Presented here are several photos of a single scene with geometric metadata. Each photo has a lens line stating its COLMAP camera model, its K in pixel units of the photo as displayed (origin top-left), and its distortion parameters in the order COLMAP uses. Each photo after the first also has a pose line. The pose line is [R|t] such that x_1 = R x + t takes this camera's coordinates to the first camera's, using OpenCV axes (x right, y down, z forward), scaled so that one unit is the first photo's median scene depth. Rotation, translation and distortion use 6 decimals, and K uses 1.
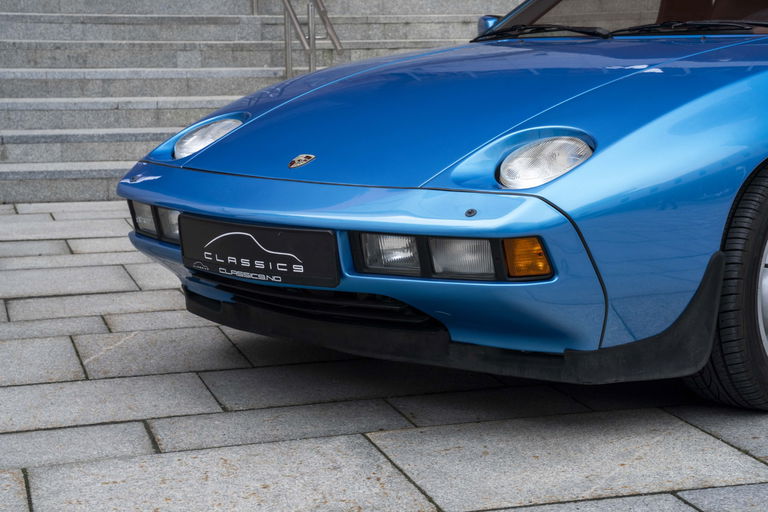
lens RADIAL K [[1430.7, 0, 384.0], [0, 1430.7, 256.0], [0, 0, 1]] dist [0.071541, 1.829888]
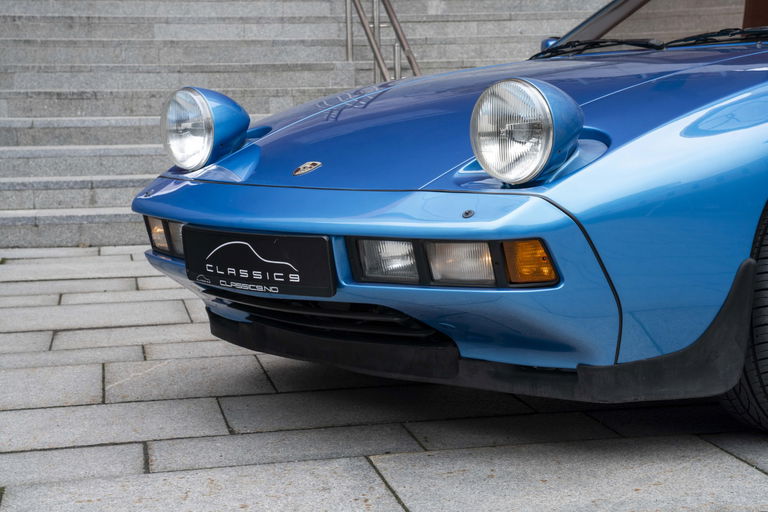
lens RADIAL K [[1430.7, 0, 384.0], [0, 1430.7, 256.0], [0, 0, 1]] dist [0.071541, 1.829888]
pose [[0.995243, -0.002293, -0.097394, 0.087372], [-0.002171, 0.998952, -0.045711, 0.035890], [0.097397, 0.045705, 0.994196, 0.064888]]
